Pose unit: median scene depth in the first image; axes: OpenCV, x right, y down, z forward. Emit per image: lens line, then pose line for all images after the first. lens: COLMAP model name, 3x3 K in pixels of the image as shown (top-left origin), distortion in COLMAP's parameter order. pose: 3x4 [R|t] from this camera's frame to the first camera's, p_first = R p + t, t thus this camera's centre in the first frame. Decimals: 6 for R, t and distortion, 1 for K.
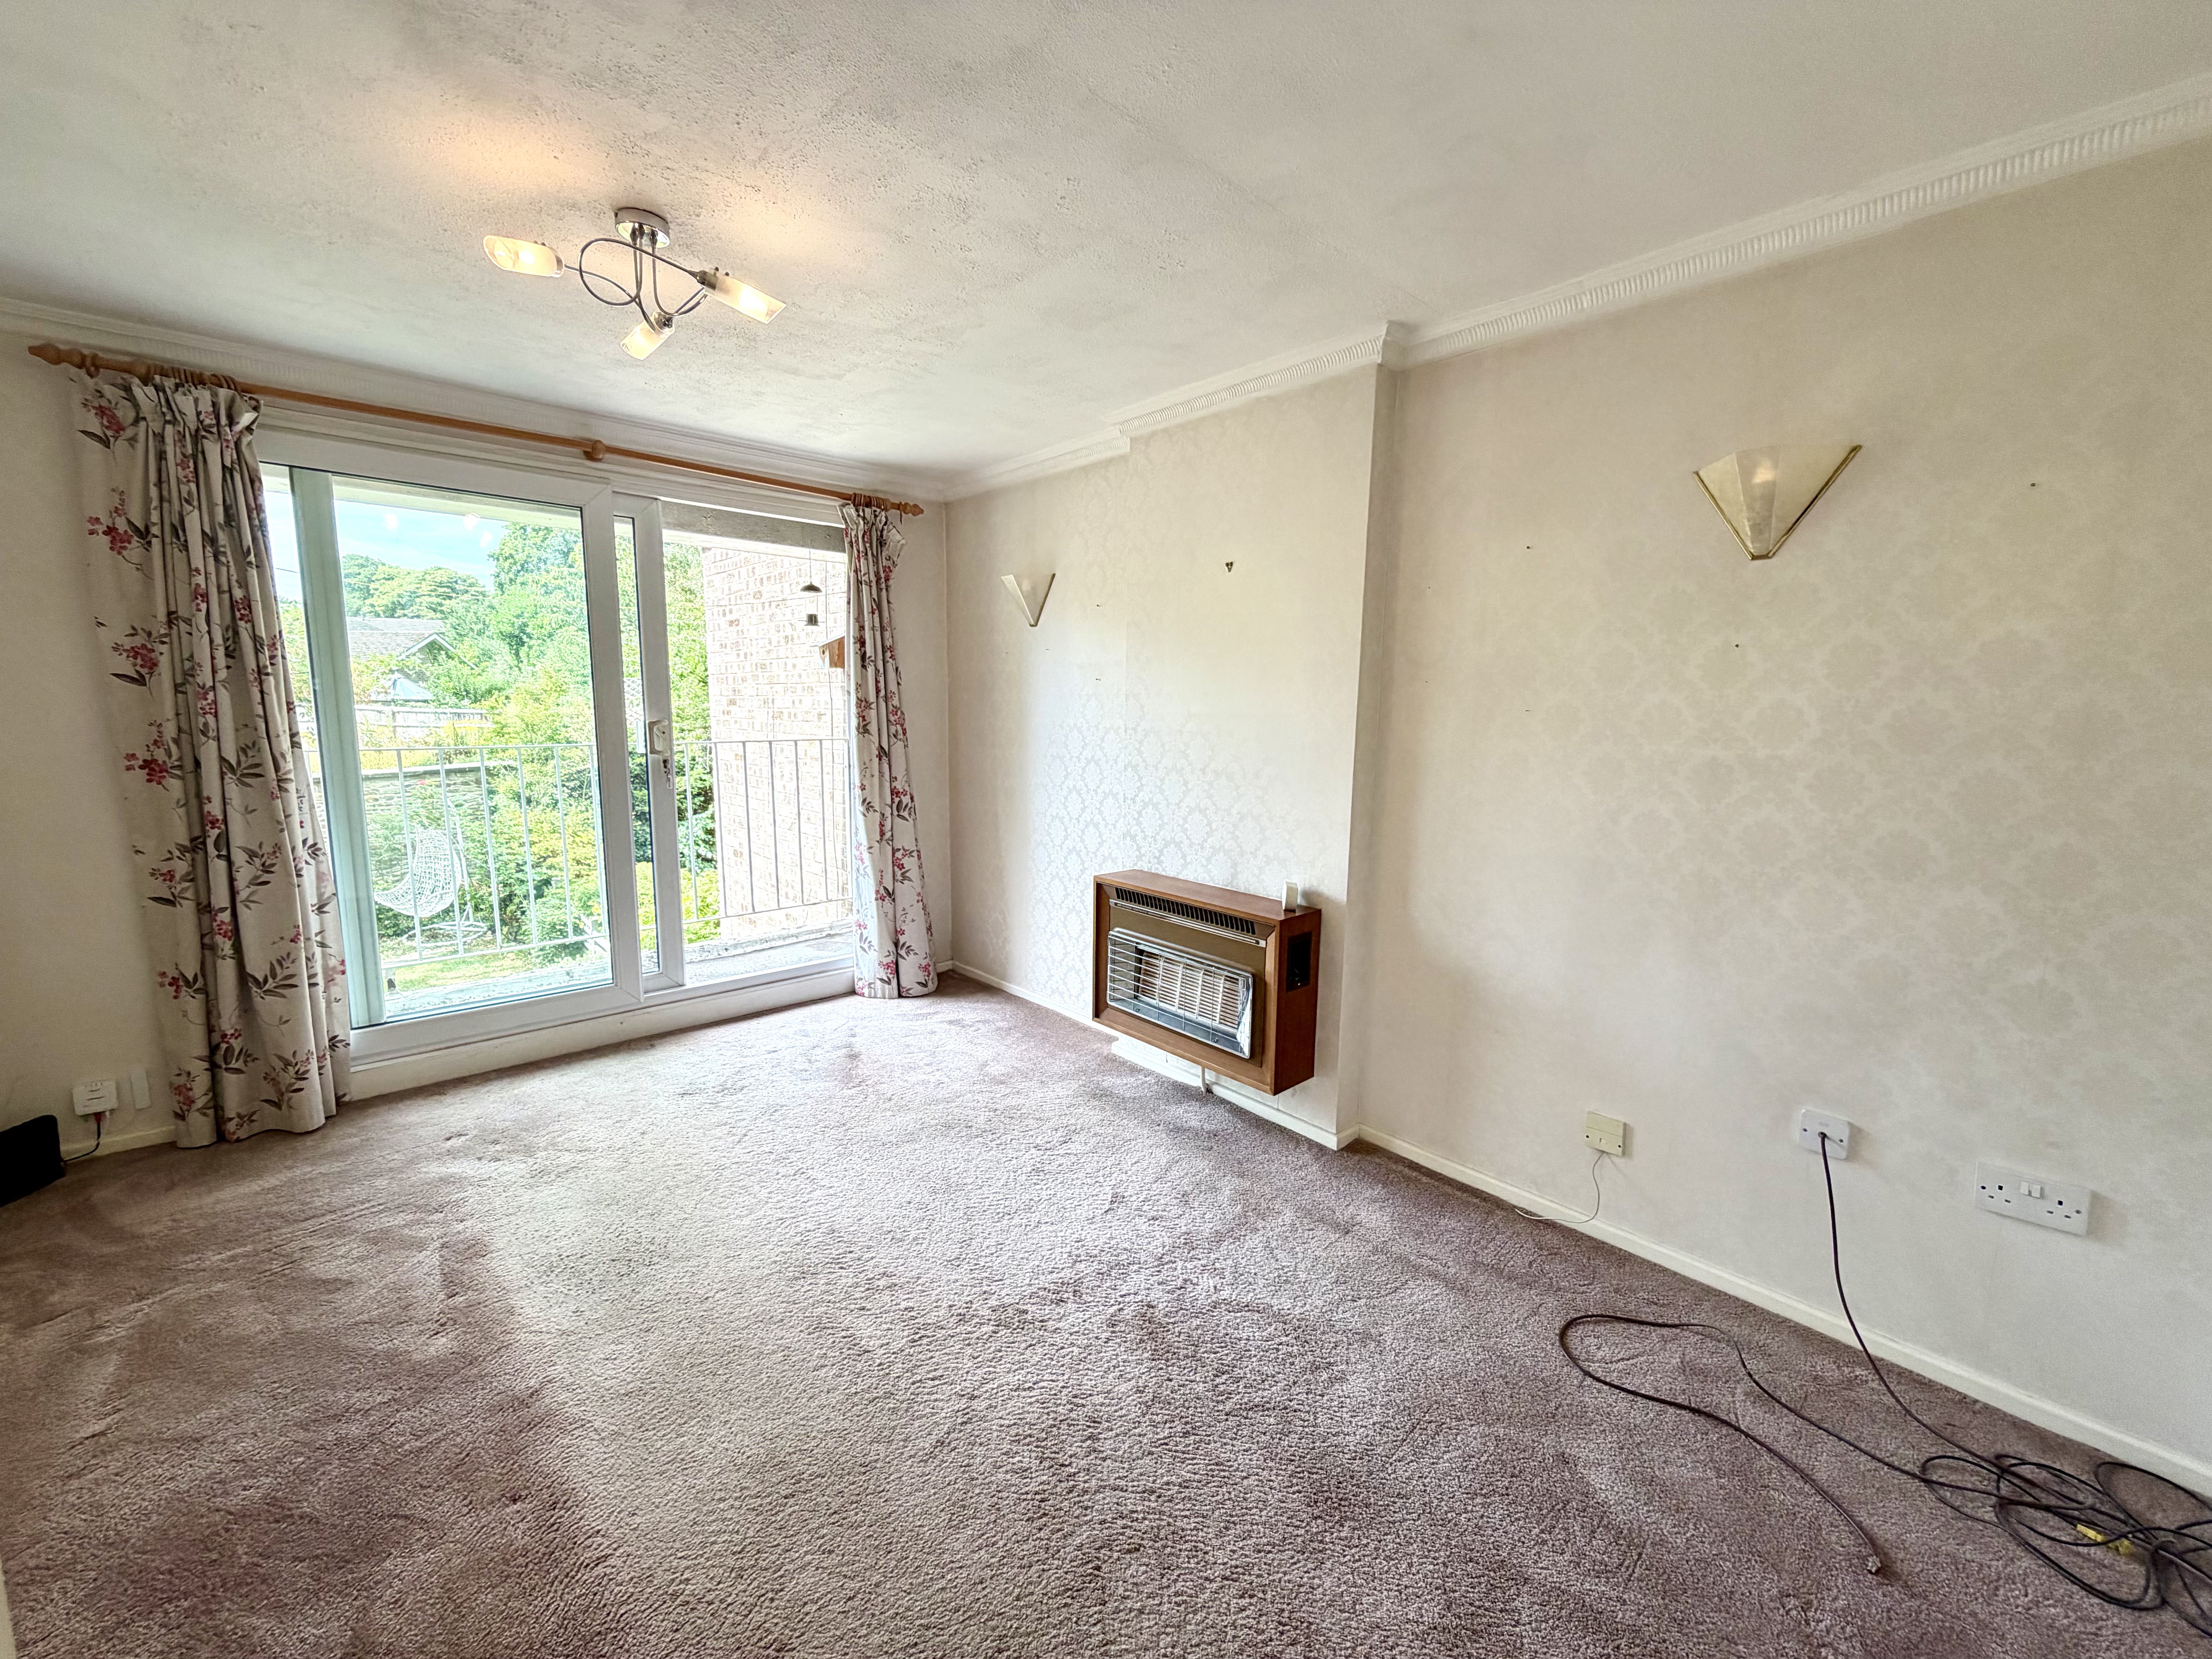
lens RADIAL K [[883.3, 0, 1103.0], [0, 883.3, 822.8], [0, 0, 1]] dist [0.001220, 0.000047]
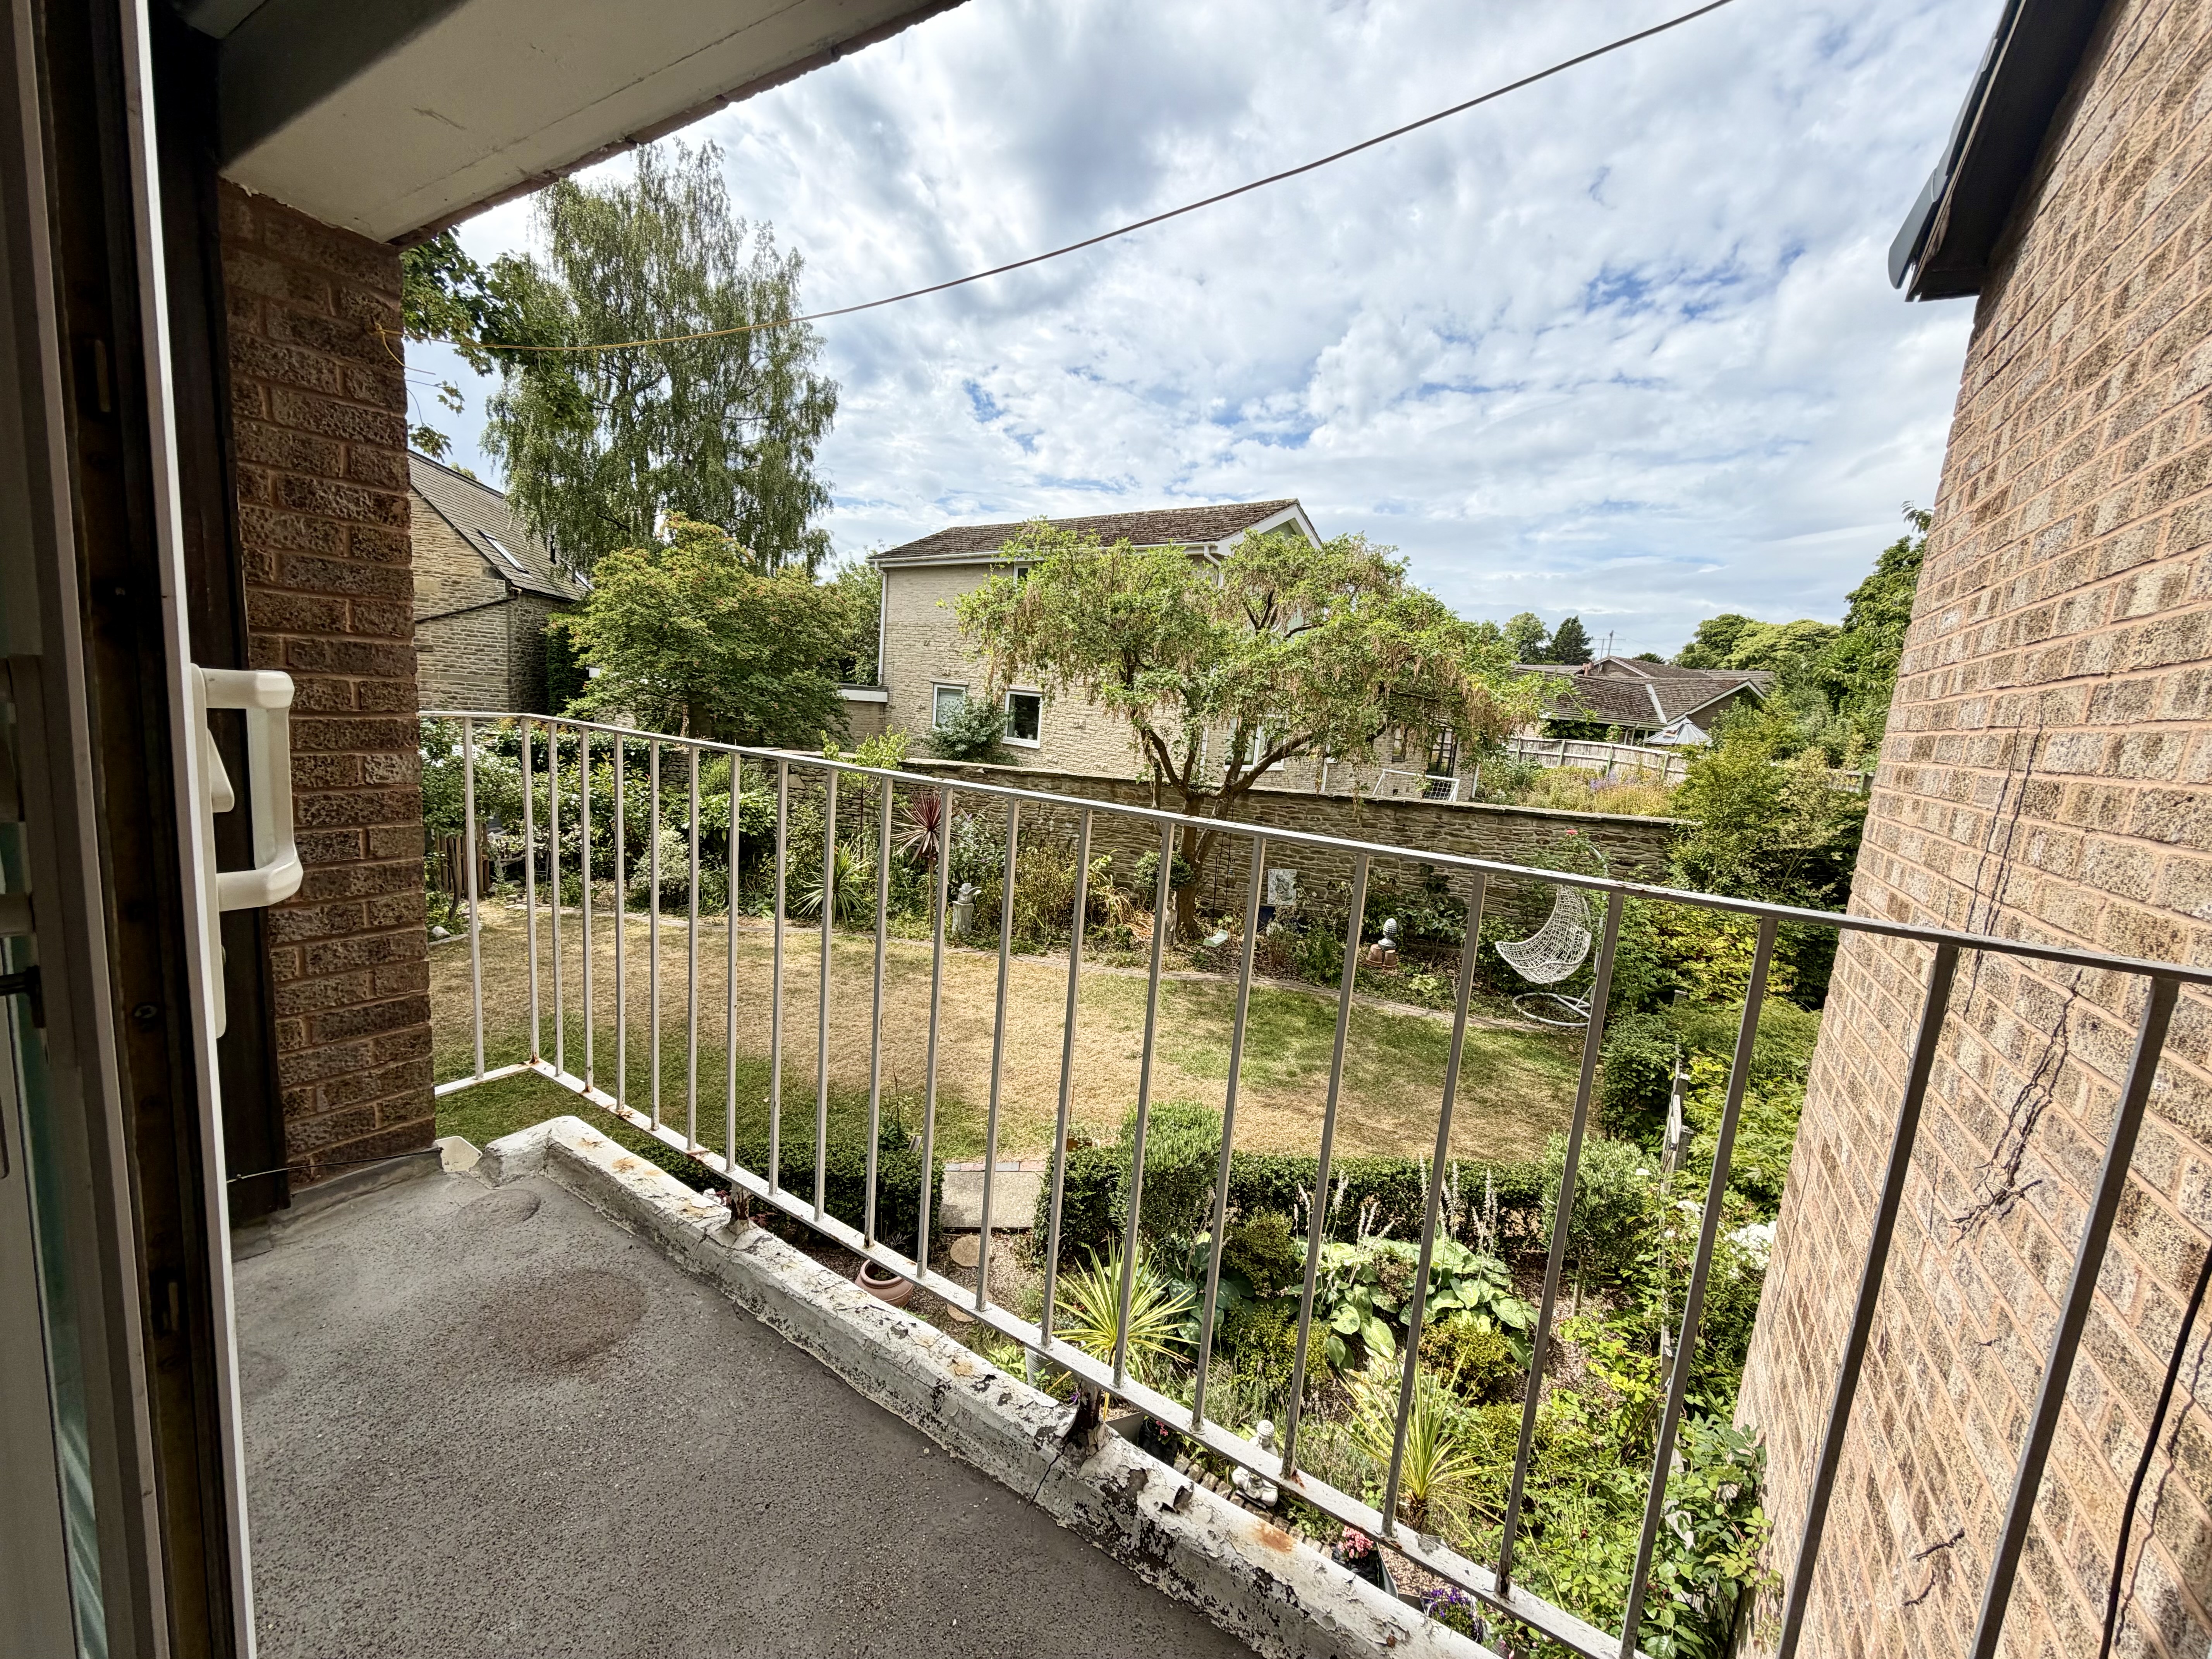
lens RADIAL K [[883.3, 0, 1100.9], [0, 883.3, 832.0], [0, 0, 1]] dist [0.001220, 0.000047]
pose [[0.279347, 0.155488, -0.947517, -0.078748], [-0.201388, 0.974340, 0.100517, -0.033185], [0.938833, 0.162740, 0.303492, 0.266023]]
